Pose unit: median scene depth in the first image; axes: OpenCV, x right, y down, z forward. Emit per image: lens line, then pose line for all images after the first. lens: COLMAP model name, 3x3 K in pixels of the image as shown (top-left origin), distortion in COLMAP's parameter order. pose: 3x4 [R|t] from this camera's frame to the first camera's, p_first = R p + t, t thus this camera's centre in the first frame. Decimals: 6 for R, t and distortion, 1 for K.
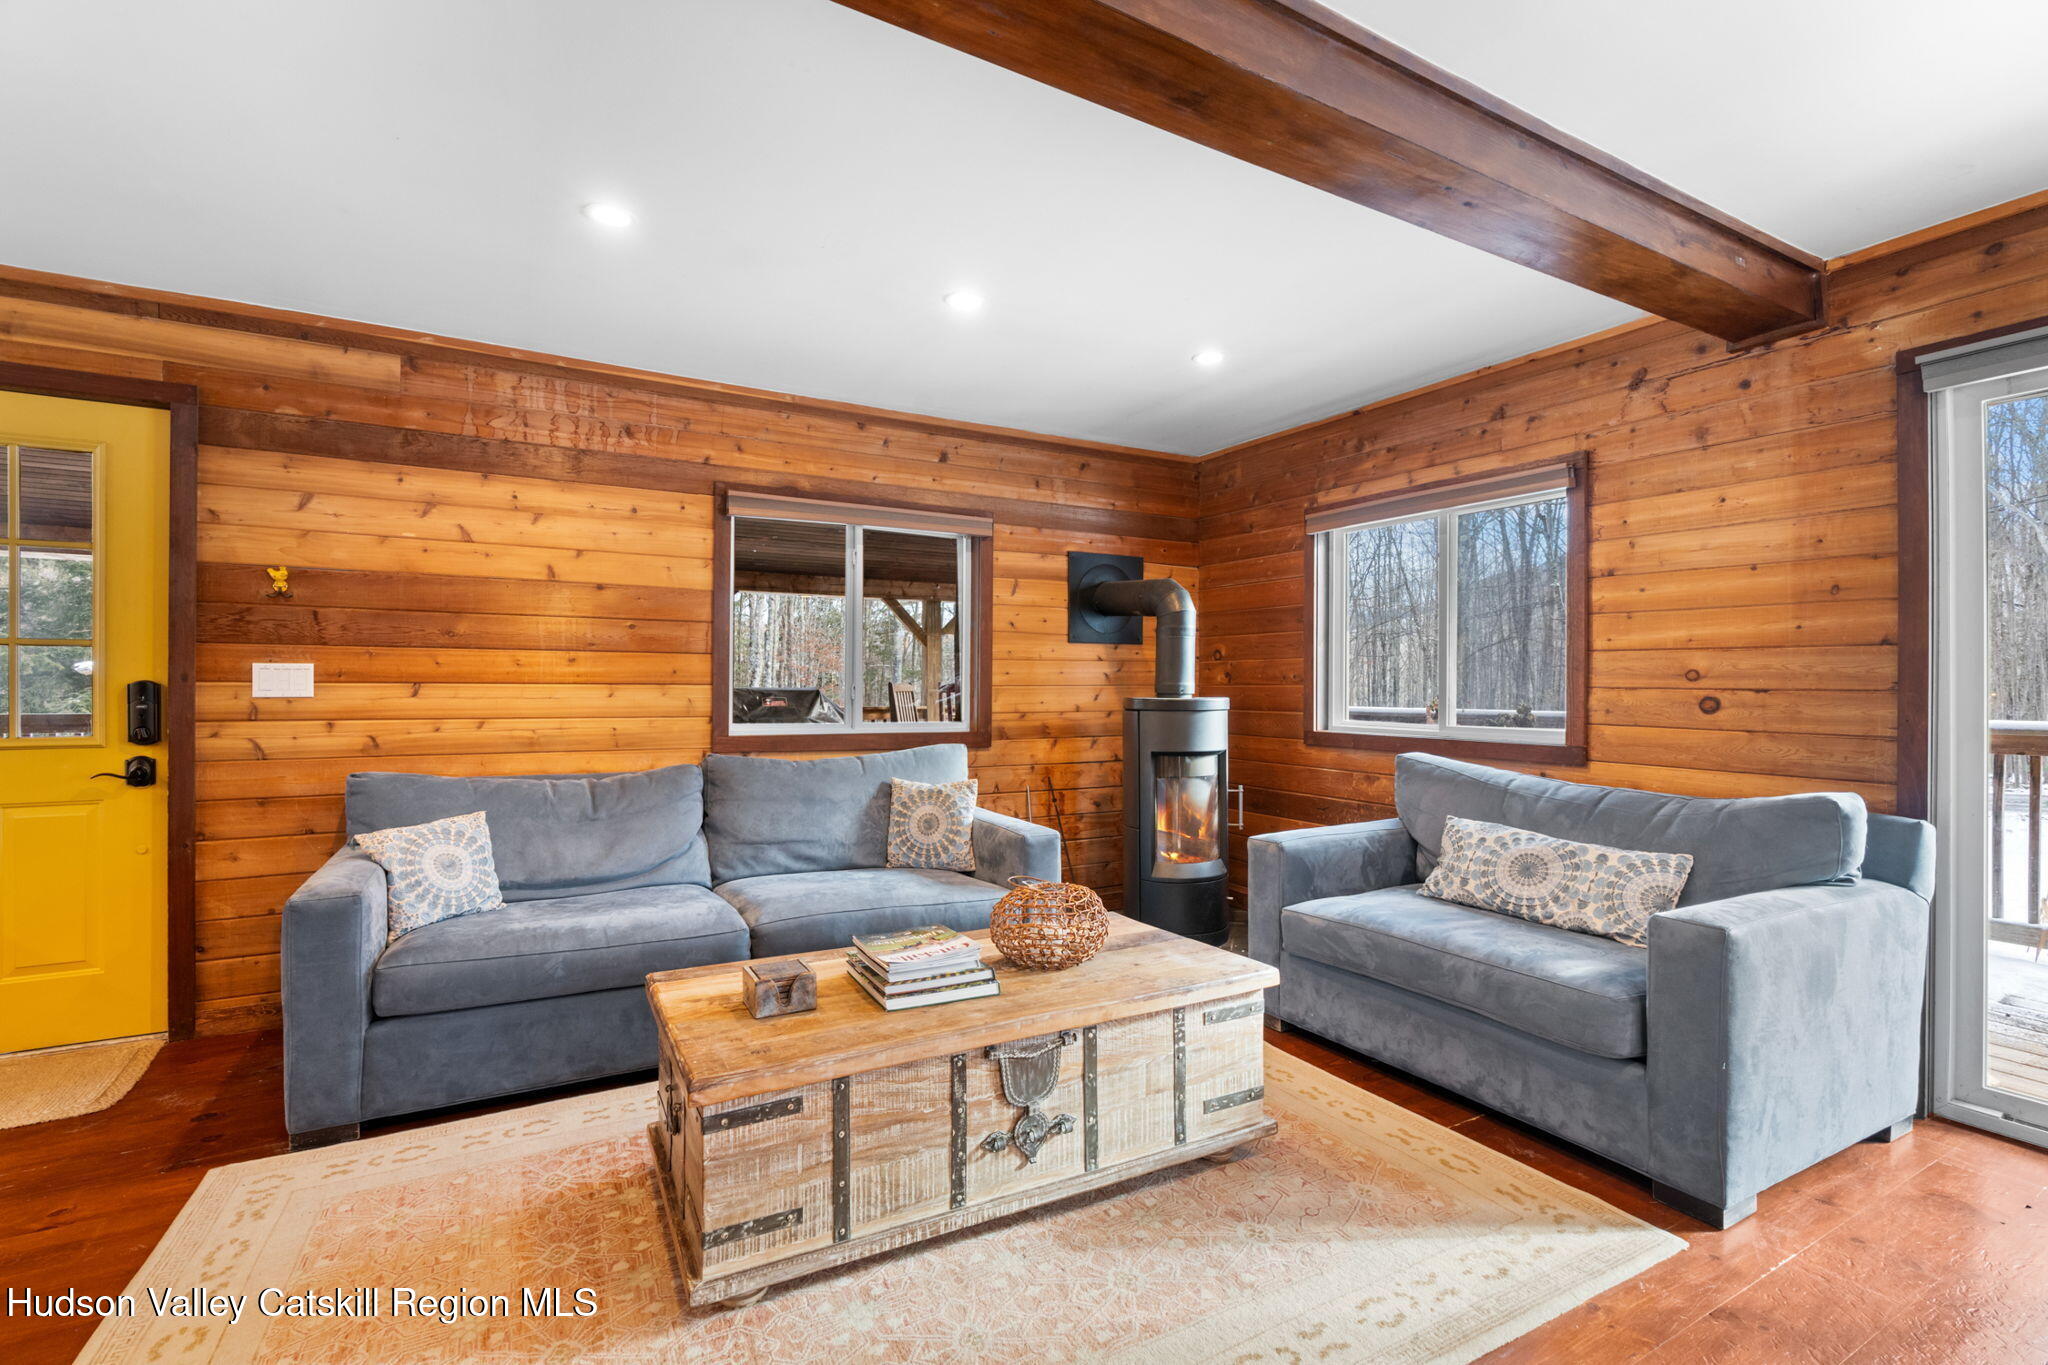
lens RADIAL K [[899.0, 0, 1024.0], [0, 899.0, 682.5], [0, 0, 1]] dist [-0.003333, 0.000558]
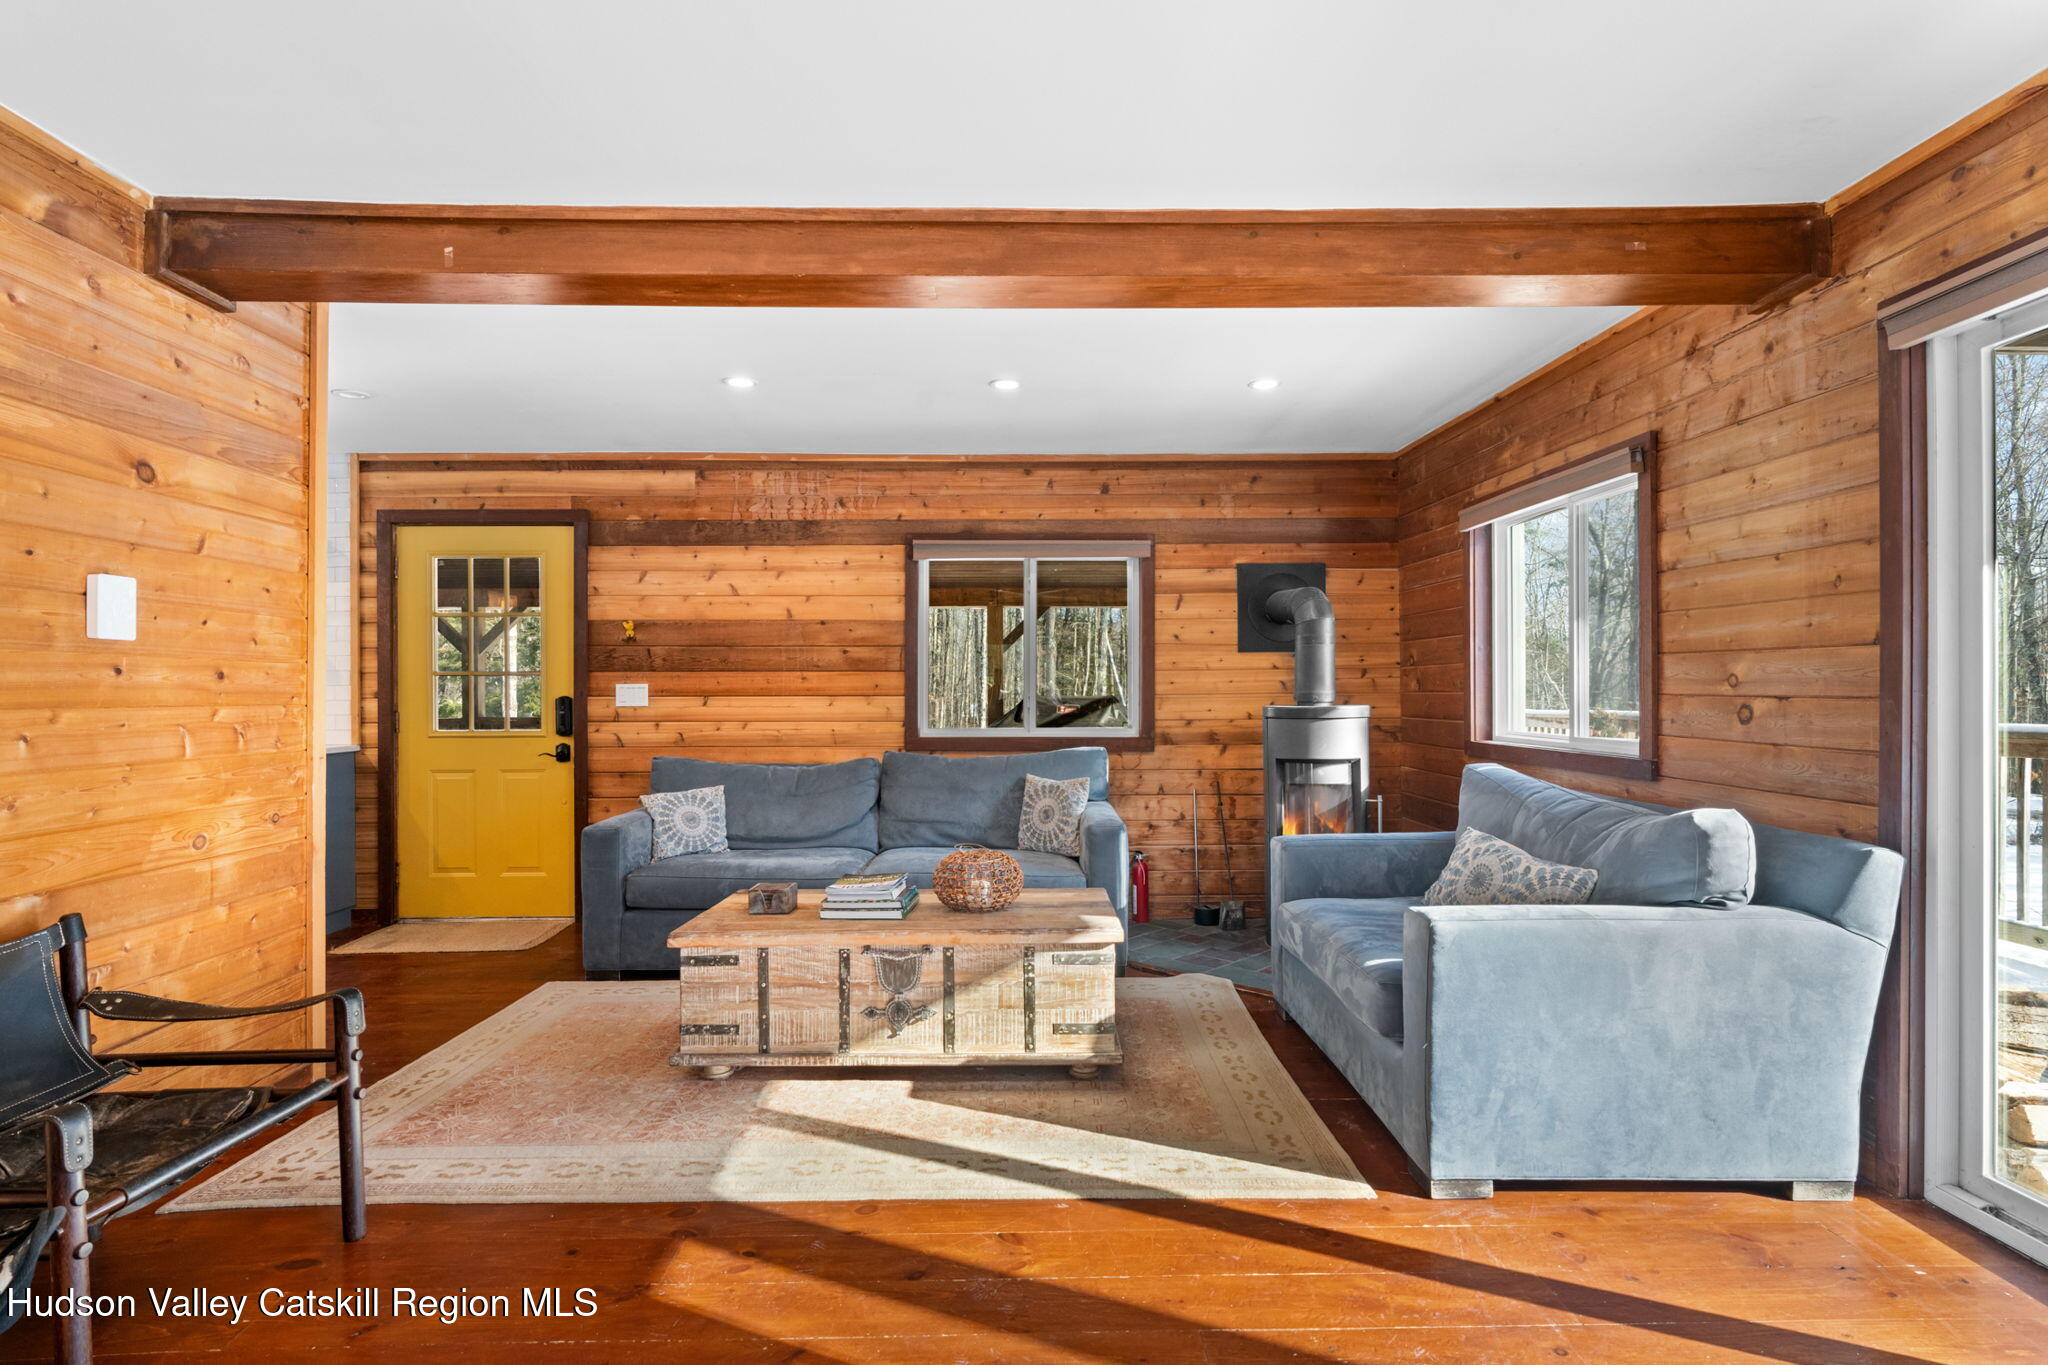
lens RADIAL K [[982.8, 0, 1024.0], [0, 982.8, 682.5], [0, 0, 1]] dist [0.001541, 0.000199]
pose [[0.885892, -0.011976, -0.463737, 0.513674], [0.009364, 0.999925, -0.007935, -0.004396], [0.463797, 0.002688, 0.885938, -0.161050]]
